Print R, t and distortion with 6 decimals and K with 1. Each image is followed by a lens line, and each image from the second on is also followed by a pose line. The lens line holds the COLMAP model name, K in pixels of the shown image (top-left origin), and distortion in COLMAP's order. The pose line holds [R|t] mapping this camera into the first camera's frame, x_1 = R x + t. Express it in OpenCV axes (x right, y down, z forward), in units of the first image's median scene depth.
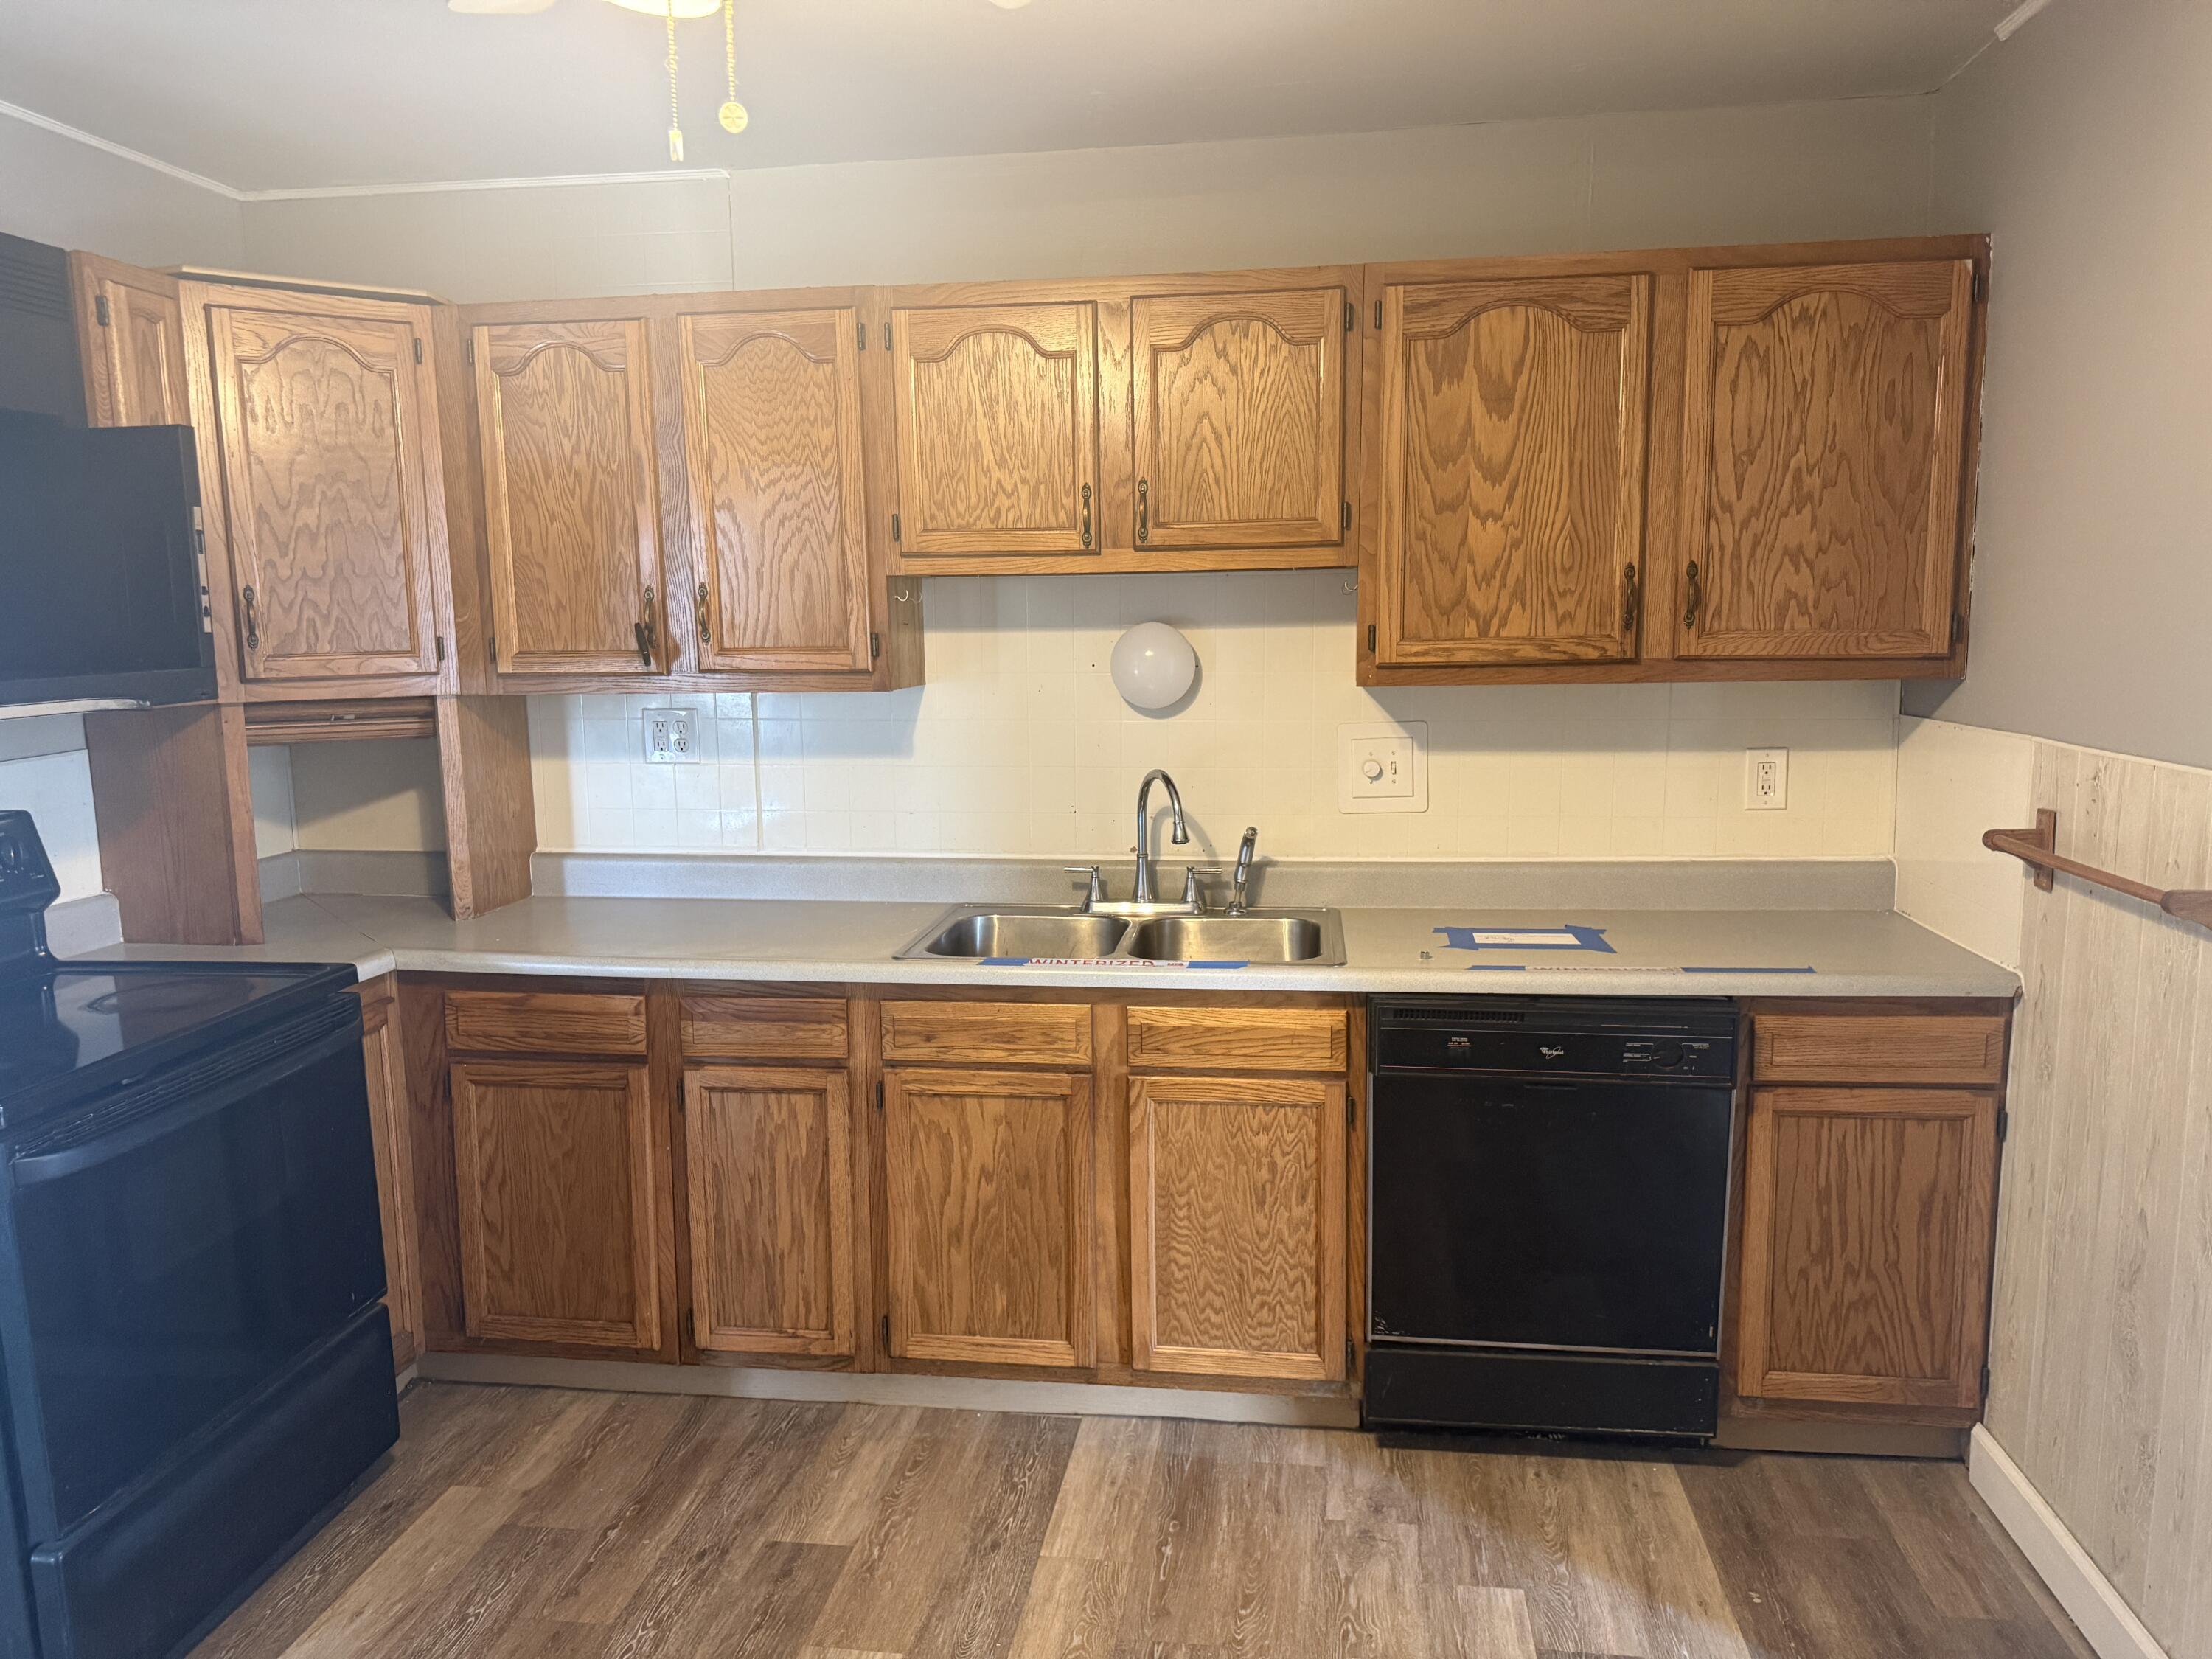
lens RADIAL K [[1572.1, 0, 1094.4], [0, 1572.1, 838.2], [0, 0, 1]] dist [0.162710, -0.327411]
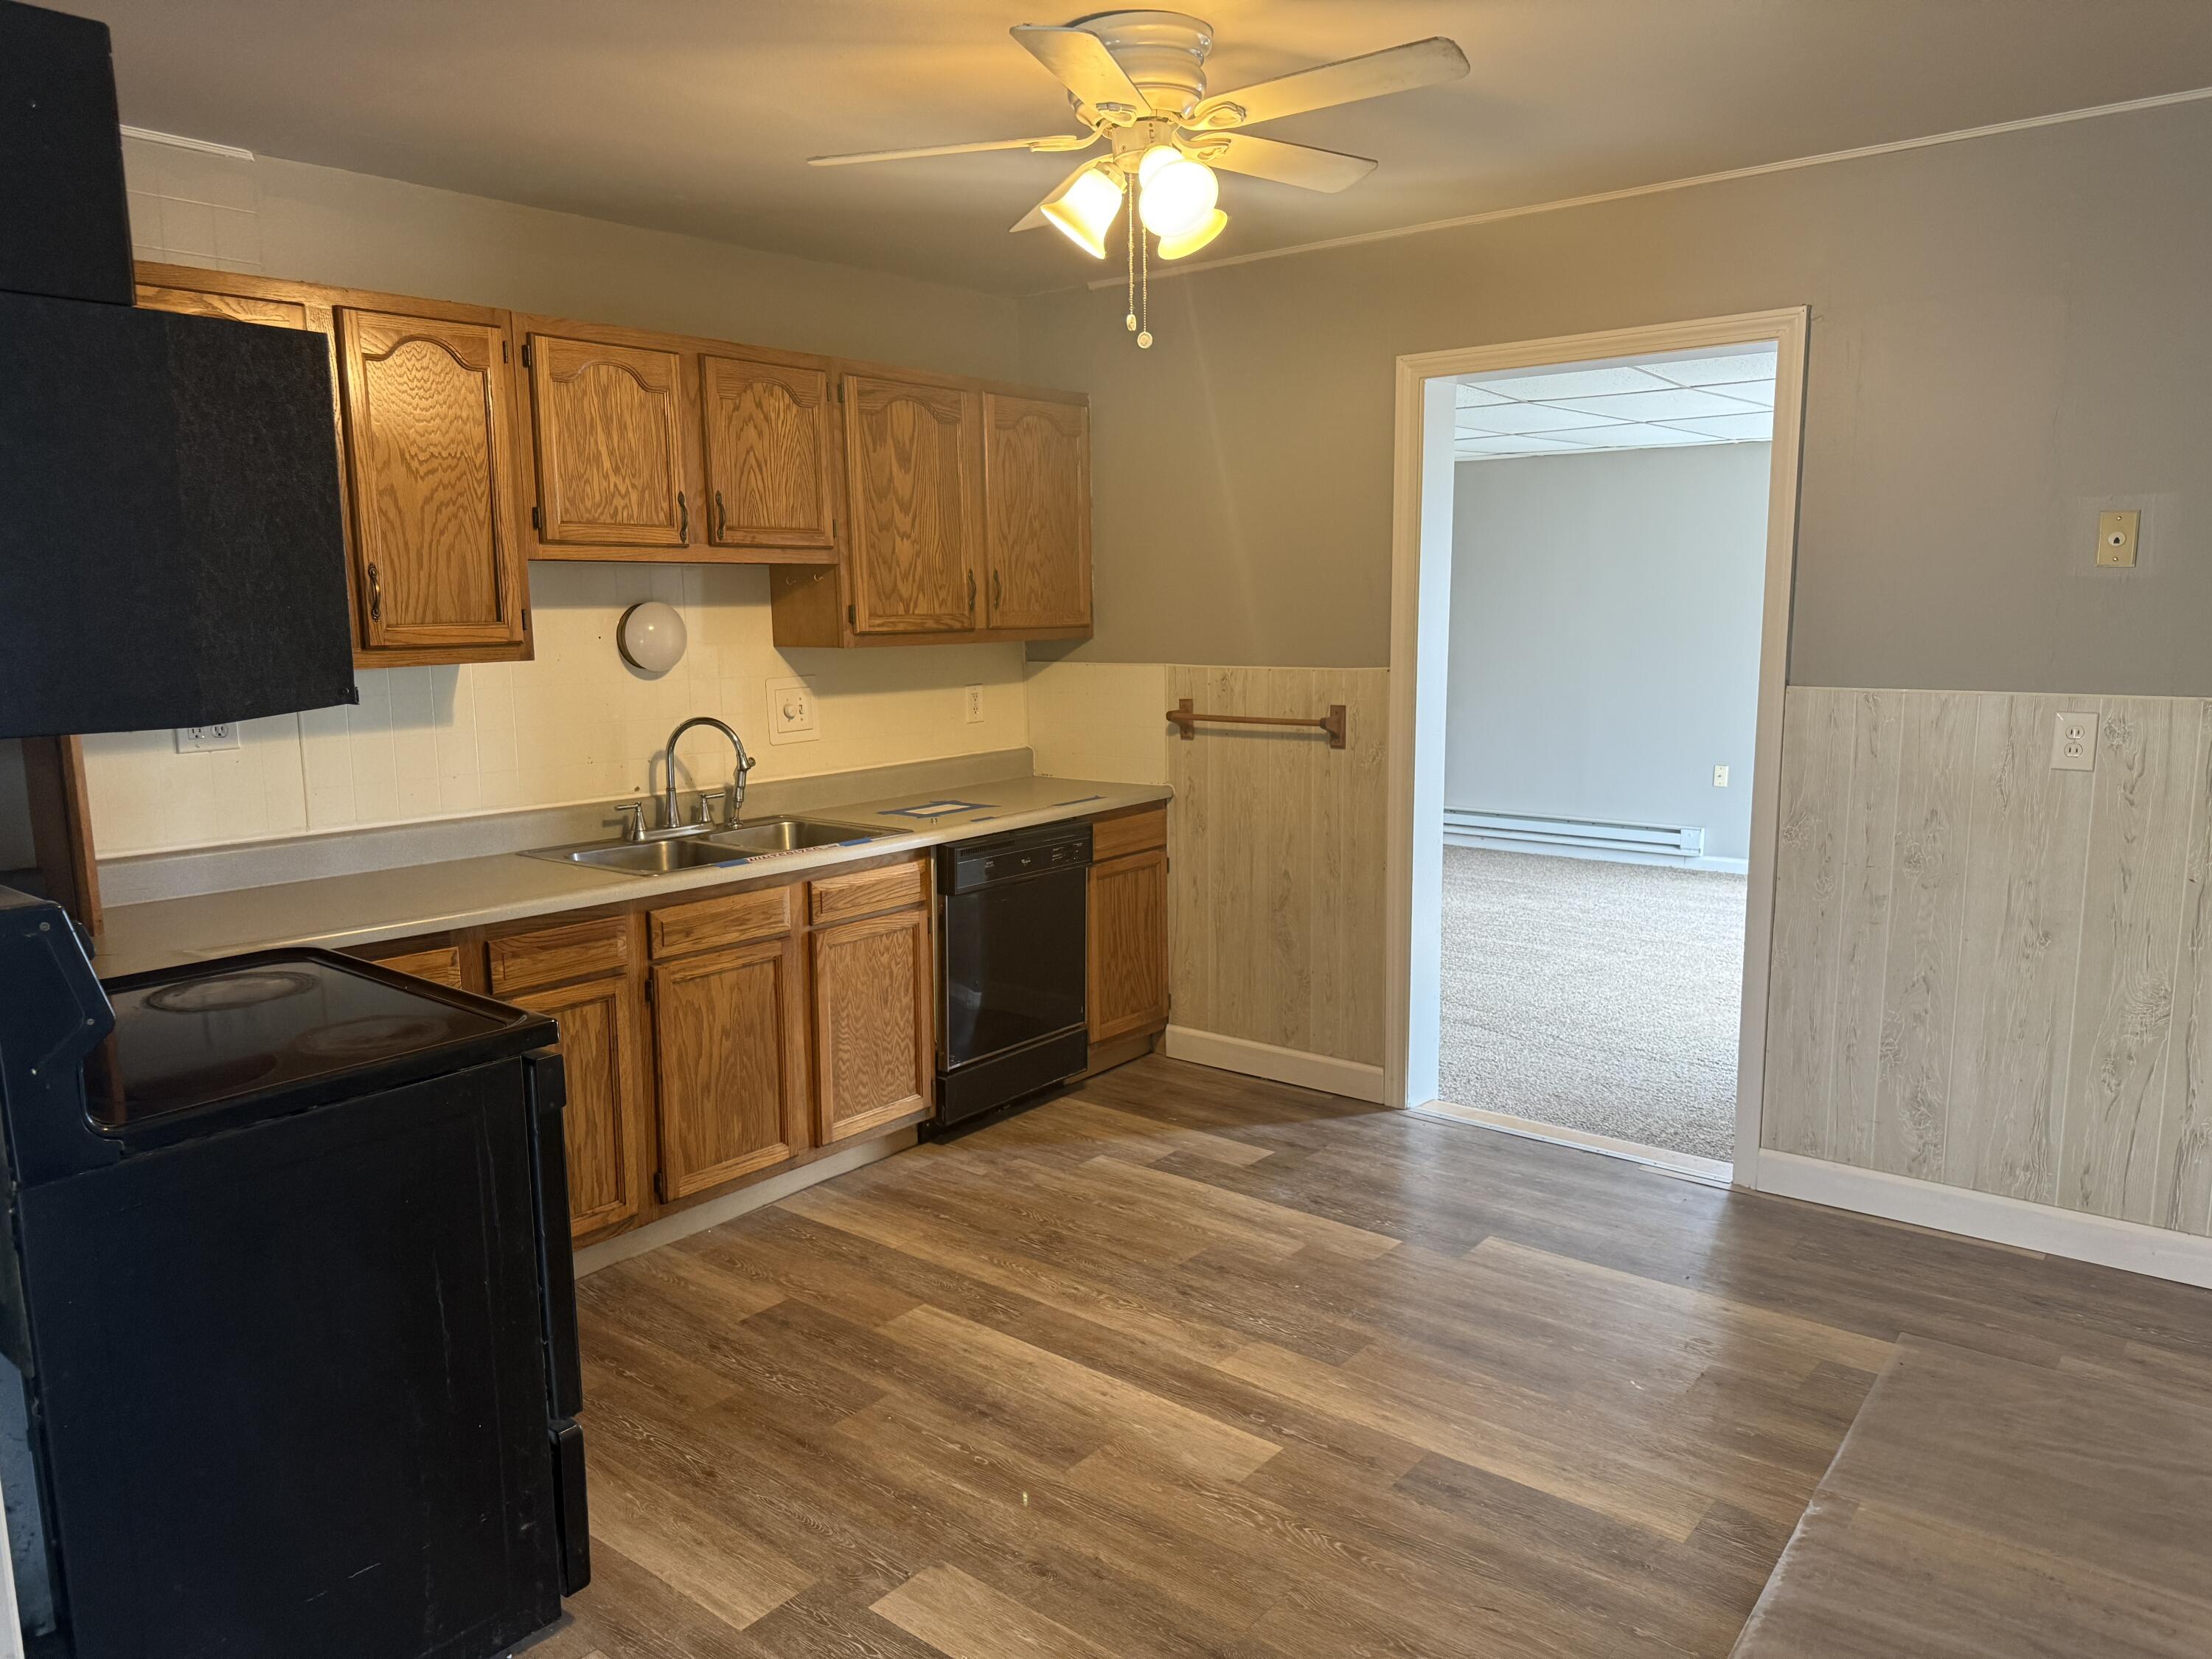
lens RADIAL K [[1561.1, 0, 1121.3], [0, 1561.1, 837.6], [0, 0, 1]] dist [0.166219, -0.339938]
pose [[0.512650, -0.123383, 0.849686, -0.958413], [0.122498, 0.990008, 0.069851, 0.005905], [-0.849814, 0.068276, 0.522641, 0.049073]]
